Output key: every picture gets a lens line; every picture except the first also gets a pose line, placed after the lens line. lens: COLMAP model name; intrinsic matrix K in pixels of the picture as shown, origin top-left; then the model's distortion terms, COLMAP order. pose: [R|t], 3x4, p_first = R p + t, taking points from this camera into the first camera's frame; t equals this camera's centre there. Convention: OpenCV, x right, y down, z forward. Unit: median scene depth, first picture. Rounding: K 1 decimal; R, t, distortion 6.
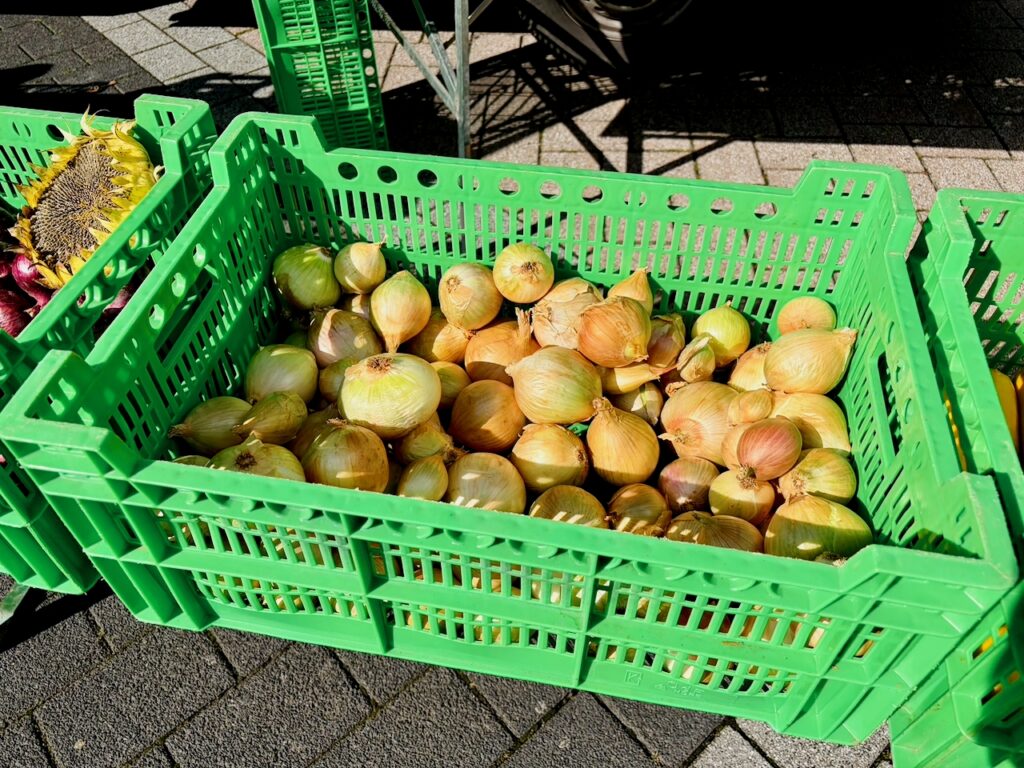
lens RADIAL K [[769.1, 0, 509.1], [0, 769.1, 376.8], [0, 0, 1]] dist [0.044146, -0.049057]
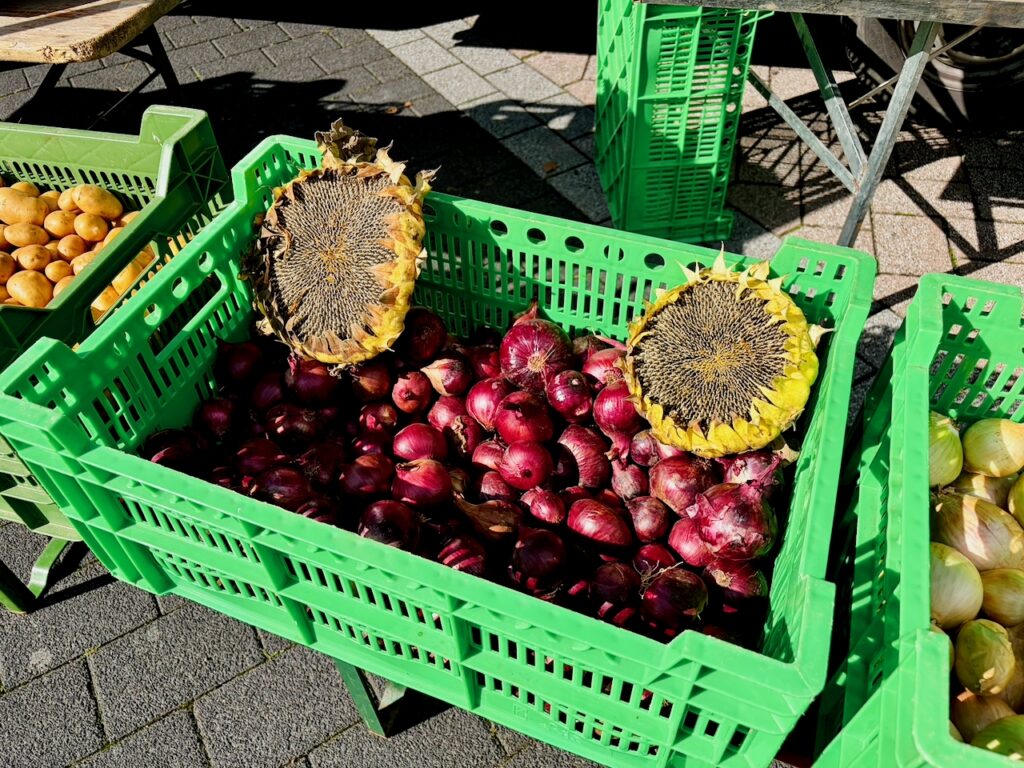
lens RADIAL K [[769.1, 0, 514.8], [0, 769.1, 380.1], [0, 0, 1]] dist [0.044146, -0.049057]
pose [[0.984689, 0.108637, -0.136327, -0.201110], [-0.107095, 0.994074, 0.018621, -0.057910], [0.137542, -0.003736, 0.990489, 0.028178]]
